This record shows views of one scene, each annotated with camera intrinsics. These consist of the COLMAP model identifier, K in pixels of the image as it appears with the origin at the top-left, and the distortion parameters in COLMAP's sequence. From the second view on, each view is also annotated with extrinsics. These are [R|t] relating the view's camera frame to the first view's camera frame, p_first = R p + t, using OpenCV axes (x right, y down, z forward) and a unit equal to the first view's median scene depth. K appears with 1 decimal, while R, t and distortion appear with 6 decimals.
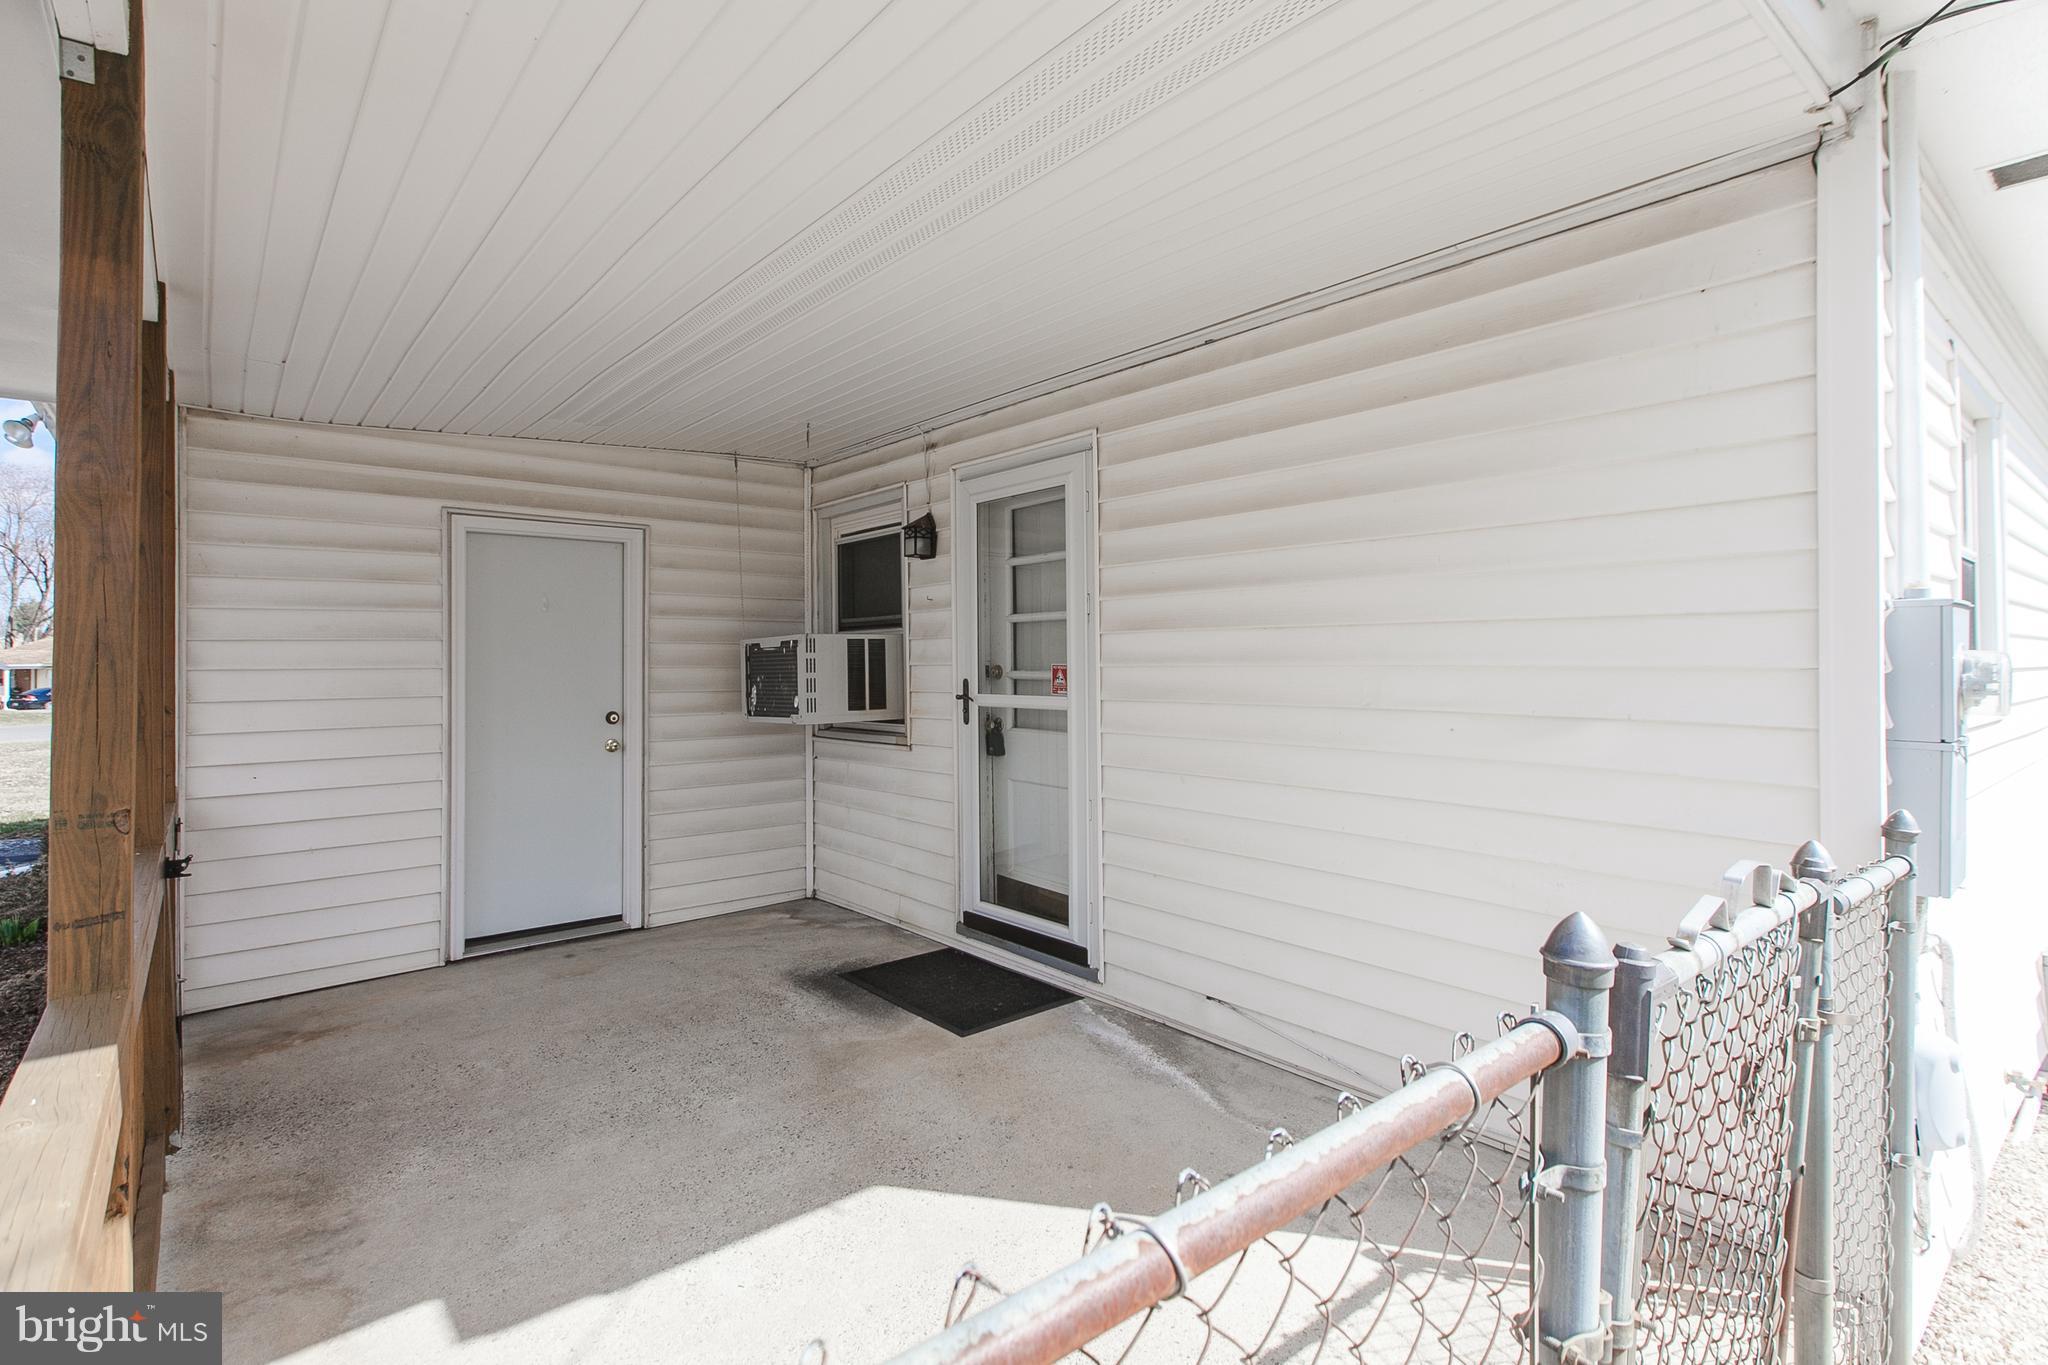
lens RADIAL K [[984.6, 0, 1012.4], [0, 984.6, 655.7], [0, 0, 1]] dist [-0.004760, -0.000424]
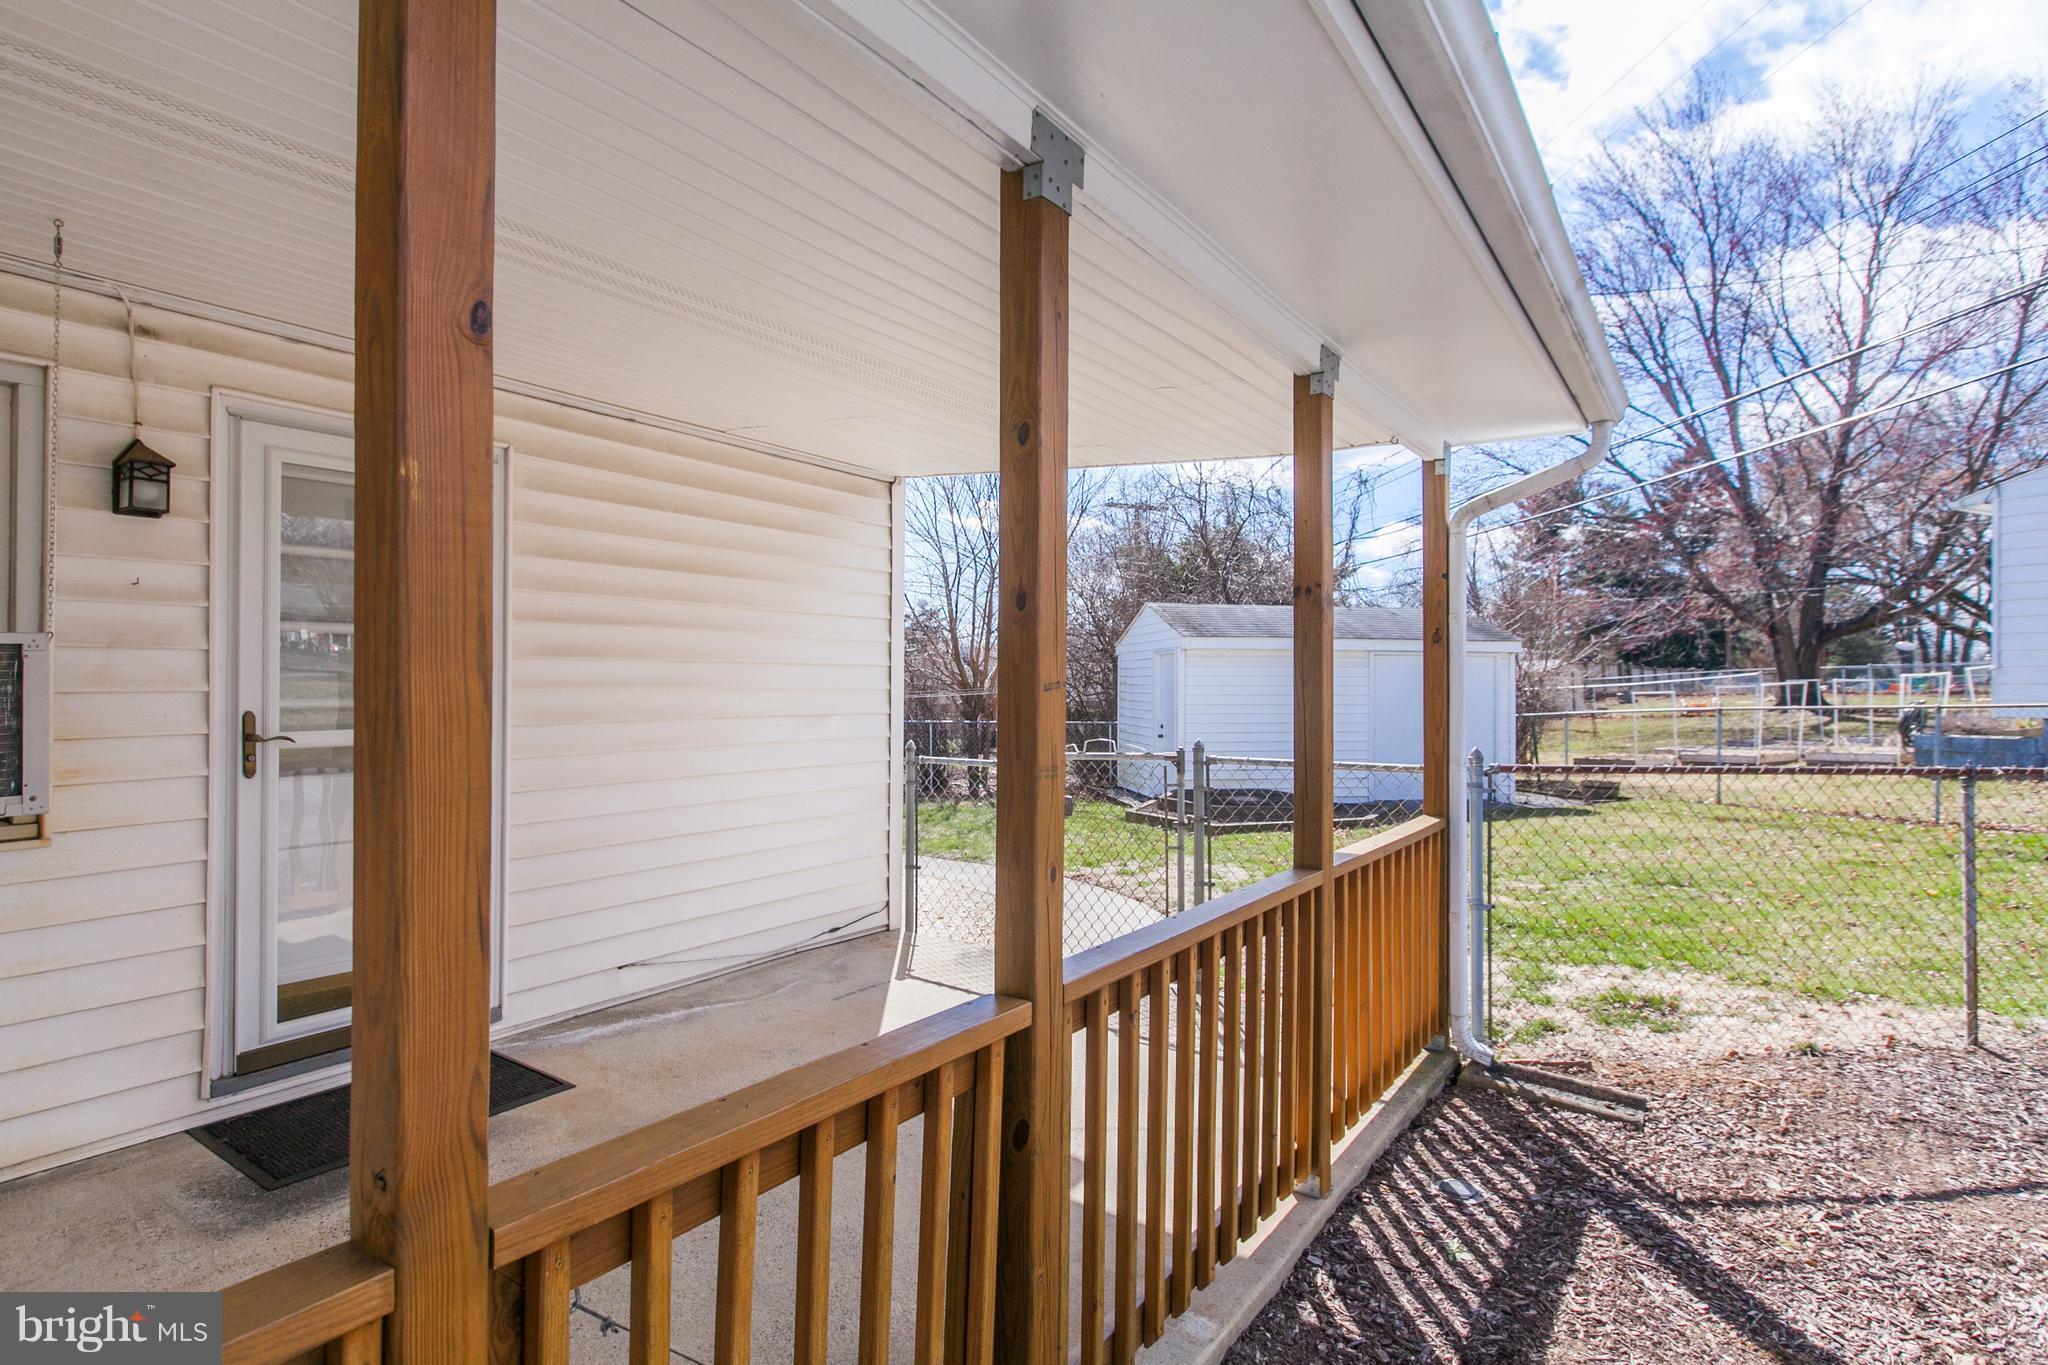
lens RADIAL K [[1035.1, 0, 1027.3], [0, 1035.1, 679.3], [0, 0, 1]] dist [-0.006330, -0.002739]
pose [[-0.284896, 0.001840, 0.958557, -1.117844], [-0.010937, 0.999927, -0.005170, -0.001336], [-0.958496, -0.011957, -0.284855, 0.868382]]
